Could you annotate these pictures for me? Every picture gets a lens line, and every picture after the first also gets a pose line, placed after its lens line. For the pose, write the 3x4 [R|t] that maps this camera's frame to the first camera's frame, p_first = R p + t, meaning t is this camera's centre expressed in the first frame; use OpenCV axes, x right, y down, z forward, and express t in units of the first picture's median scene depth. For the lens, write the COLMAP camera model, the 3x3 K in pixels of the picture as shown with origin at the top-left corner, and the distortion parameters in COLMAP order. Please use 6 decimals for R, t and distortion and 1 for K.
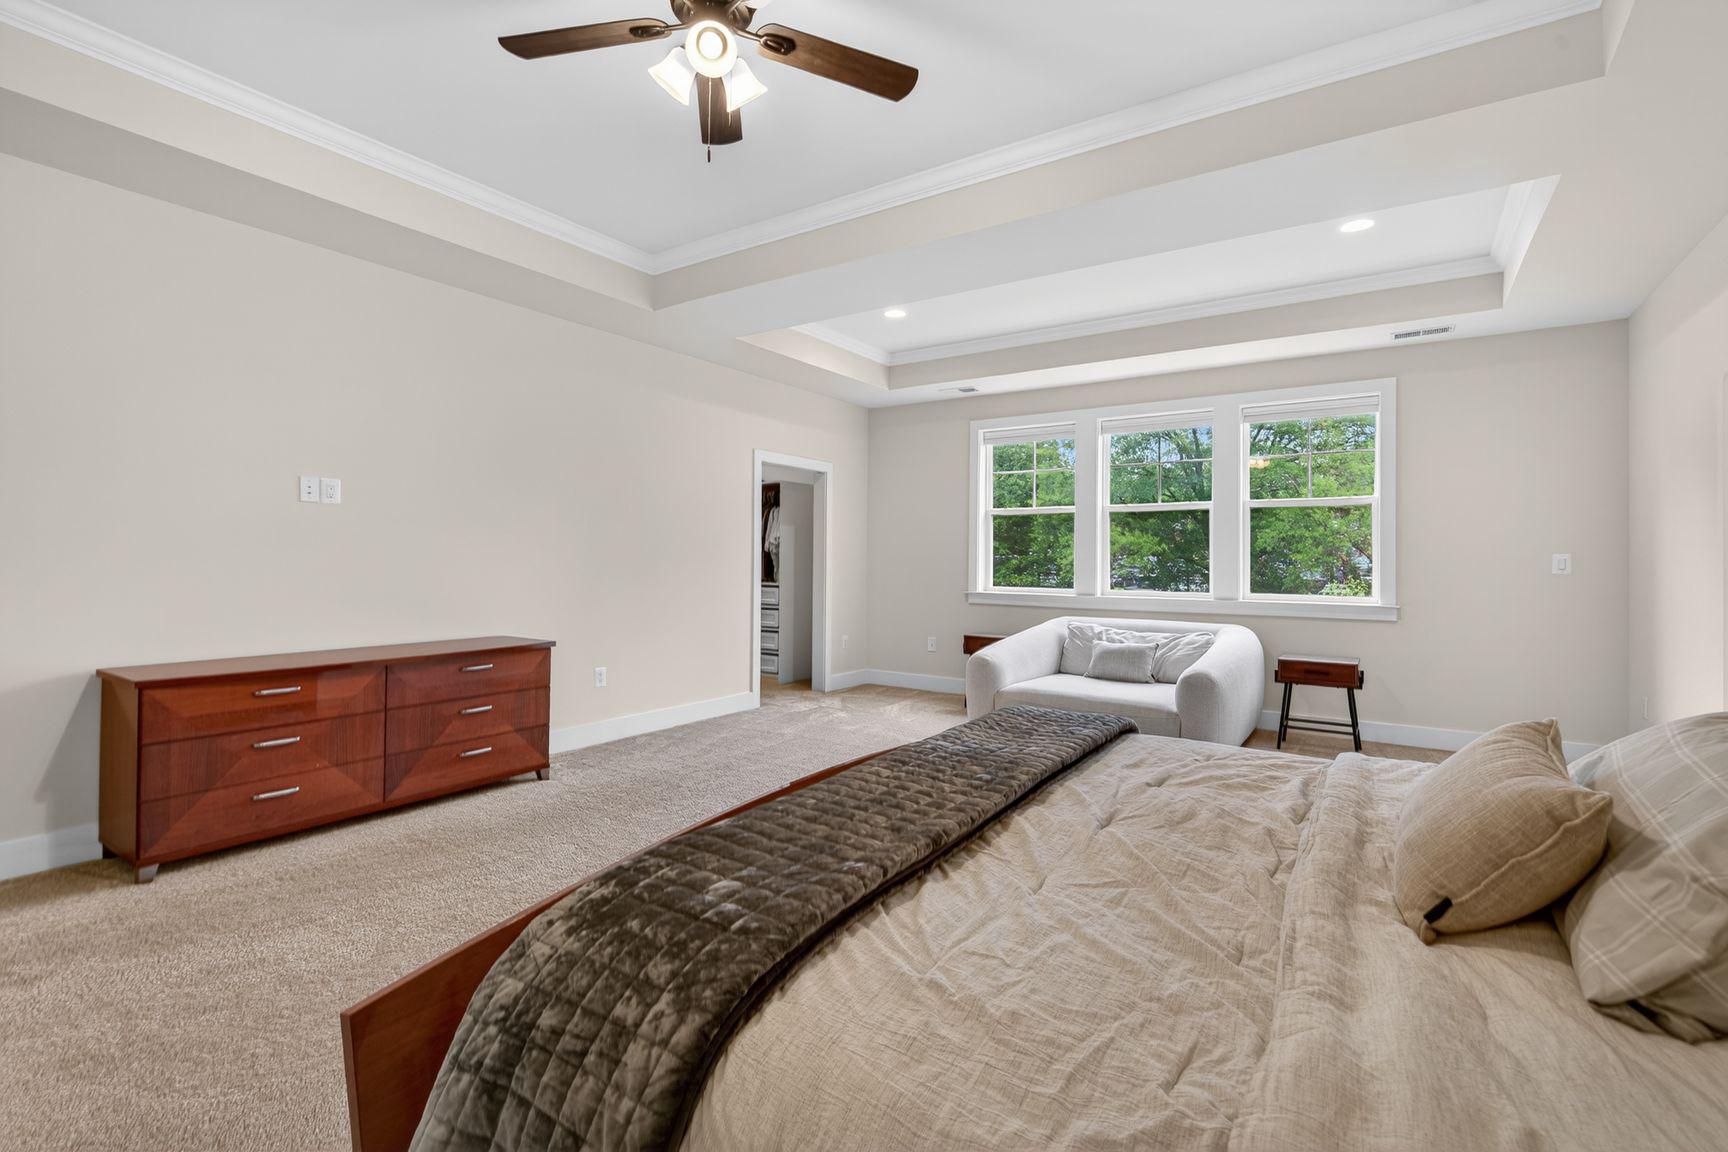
lens RADIAL K [[858.9, 0, 857.6], [0, 858.9, 566.5], [0, 0, 1]] dist [0.002386, 0.000129]
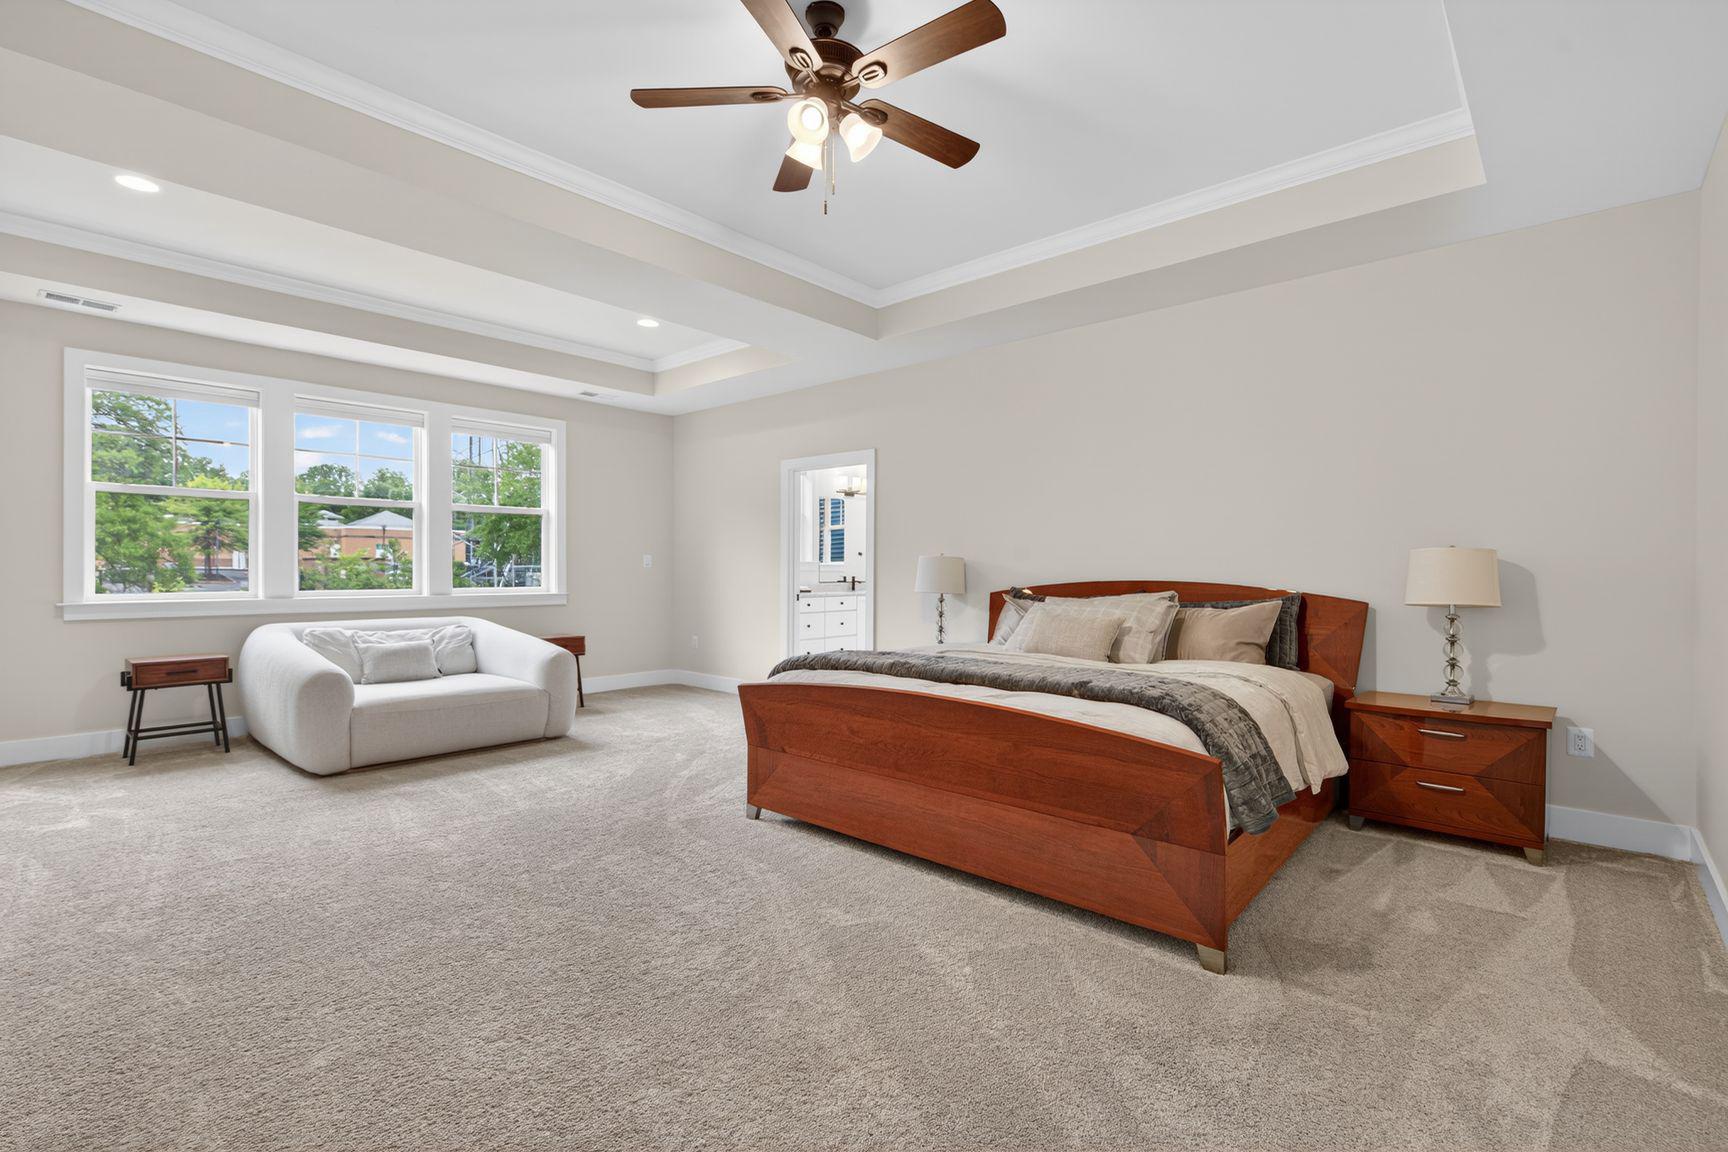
lens RADIAL K [[793.7, 0, 857.6], [0, 793.7, 580.1], [0, 0, 1]] dist [0.003716, 0.000118]
pose [[0.124096, -0.025660, 0.991938, -0.493116], [-0.004669, 0.999639, 0.026444, -0.008112], [-0.992259, -0.007912, 0.123931, 0.362400]]
